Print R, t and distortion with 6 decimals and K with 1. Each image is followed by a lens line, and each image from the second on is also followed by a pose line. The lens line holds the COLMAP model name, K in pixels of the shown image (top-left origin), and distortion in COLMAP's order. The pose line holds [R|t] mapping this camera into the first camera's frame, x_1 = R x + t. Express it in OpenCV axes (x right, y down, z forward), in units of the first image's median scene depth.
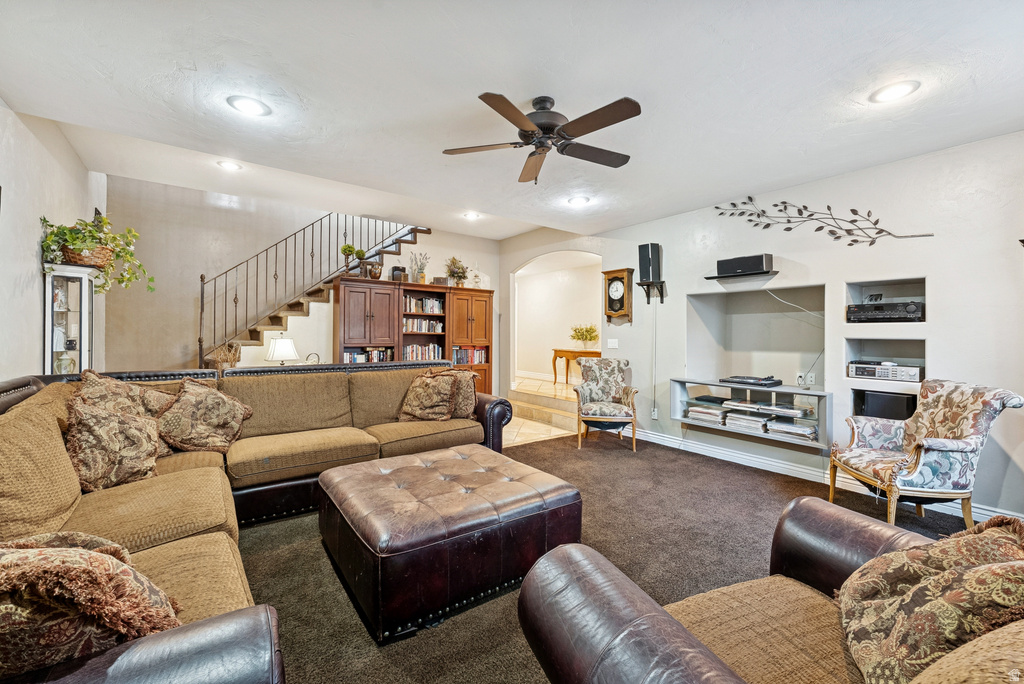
lens RADIAL K [[417.1, 0, 512.0], [0, 417.1, 333.6], [0, 0, 1]] dist [-0.000433, -0.000349]
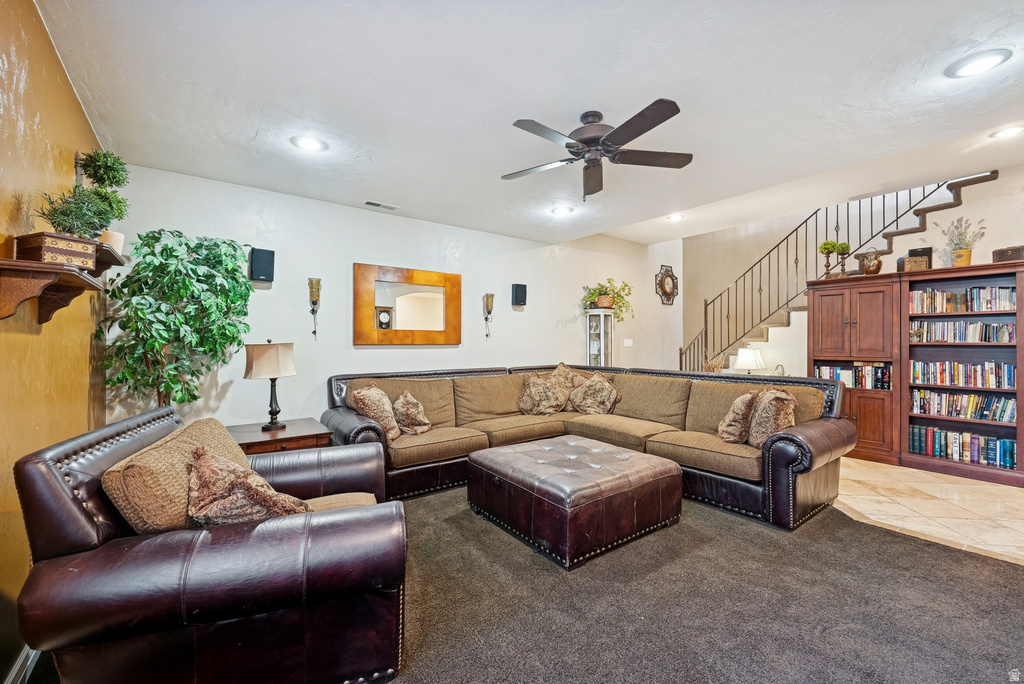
lens RADIAL K [[417.1, 0, 509.0], [0, 417.1, 341.1], [0, 0, 1]] dist [-0.000433, -0.000349]
pose [[-0.000265, -0.010158, -0.999948, 0.454034], [0.001177, 0.999948, -0.010159, 0.001112], [0.999999, -0.001180, -0.000253, 0.332833]]
